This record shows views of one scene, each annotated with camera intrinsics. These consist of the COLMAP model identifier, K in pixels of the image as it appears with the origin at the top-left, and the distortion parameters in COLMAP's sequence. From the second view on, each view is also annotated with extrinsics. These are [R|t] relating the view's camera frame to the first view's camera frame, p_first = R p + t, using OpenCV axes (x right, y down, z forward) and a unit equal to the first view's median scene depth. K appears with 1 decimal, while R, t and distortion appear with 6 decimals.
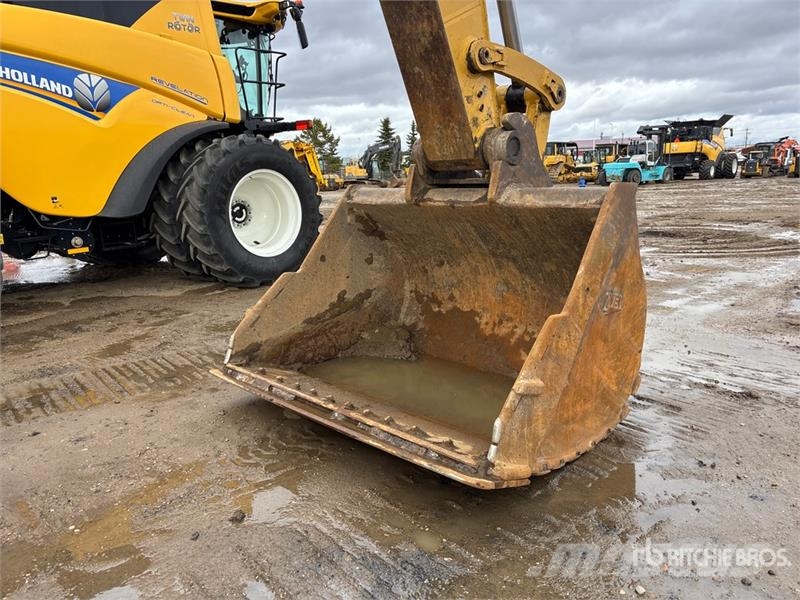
lens RADIAL K [[622.3, 0, 404.7], [0, 622.3, 313.2], [0, 0, 1]] dist [0.013797, -0.002882]
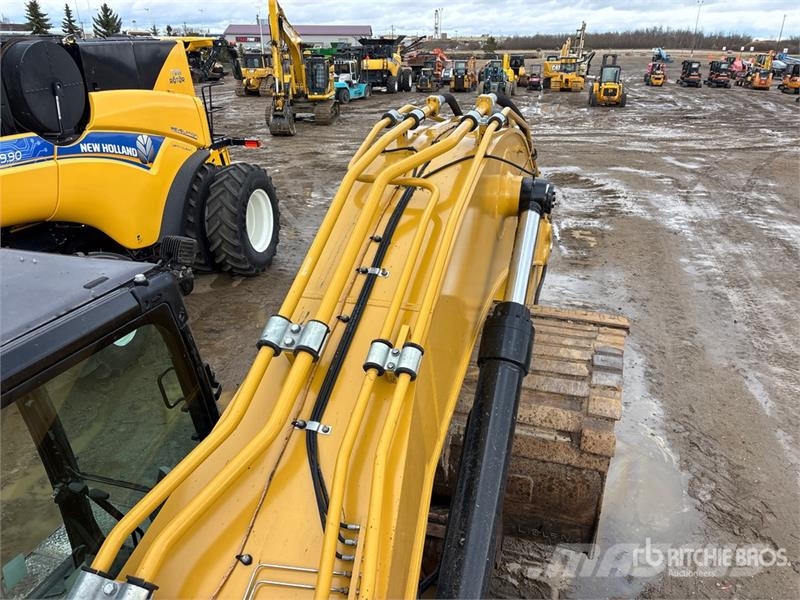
lens RADIAL K [[622.3, 0, 404.7], [0, 622.3, 313.2], [0, 0, 1]] dist [0.013797, -0.002882]
pose [[0.857368, -0.181831, 0.481516, -0.697231], [0.089541, 0.973947, 0.208350, -0.234794], [-0.506856, -0.135517, 0.851312, -0.400545]]
